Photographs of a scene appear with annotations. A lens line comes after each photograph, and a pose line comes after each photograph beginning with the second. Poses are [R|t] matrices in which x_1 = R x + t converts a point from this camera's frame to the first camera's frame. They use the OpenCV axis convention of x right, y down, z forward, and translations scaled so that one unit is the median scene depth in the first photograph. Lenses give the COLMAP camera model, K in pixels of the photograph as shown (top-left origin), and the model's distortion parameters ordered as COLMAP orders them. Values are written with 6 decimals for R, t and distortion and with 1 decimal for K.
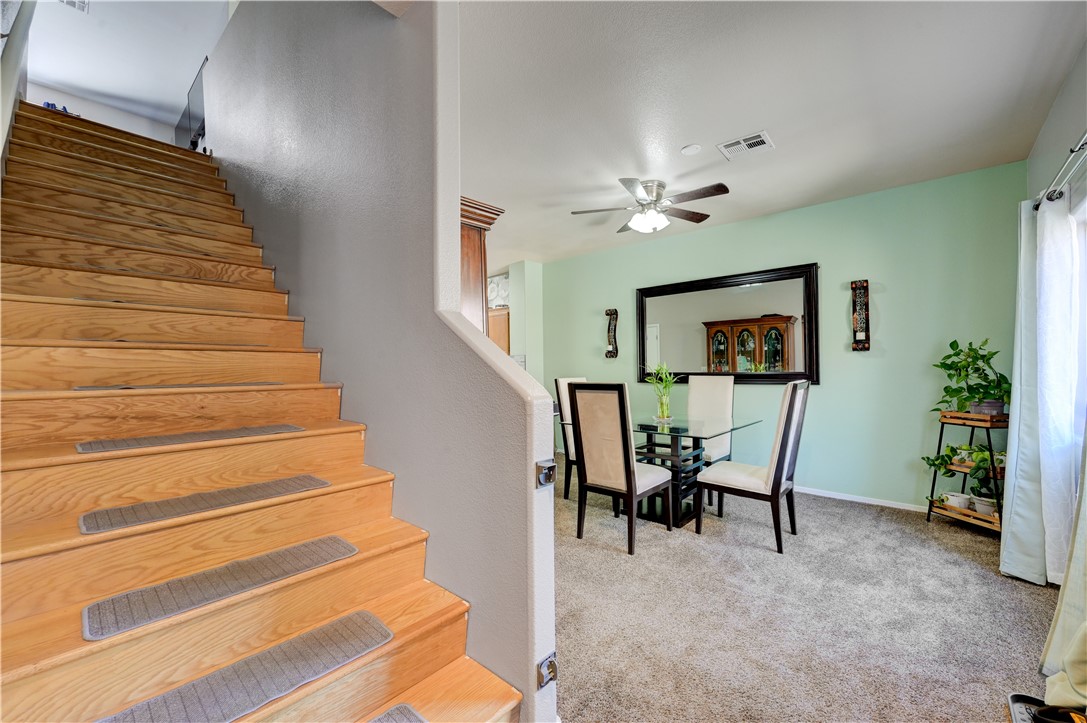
lens RADIAL K [[431.5, 0, 544.8], [0, 431.5, 362.3], [0, 0, 1]] dist [-0.001236, 0.001118]
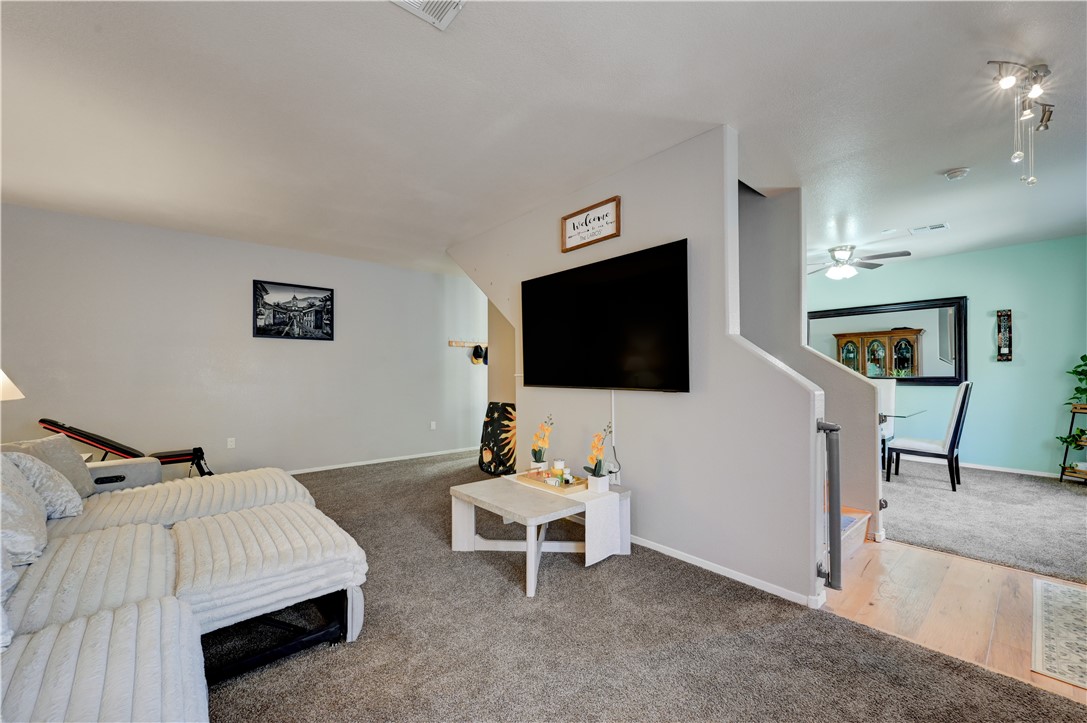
lens RADIAL K [[431.5, 0, 544.1], [0, 431.5, 370.4], [0, 0, 1]] dist [-0.001236, 0.001118]
pose [[0.991513, 0.004448, -0.129929, -0.539636], [-0.003112, 0.999940, 0.010485, -0.007469], [0.129968, -0.009991, 0.991468, -0.550163]]
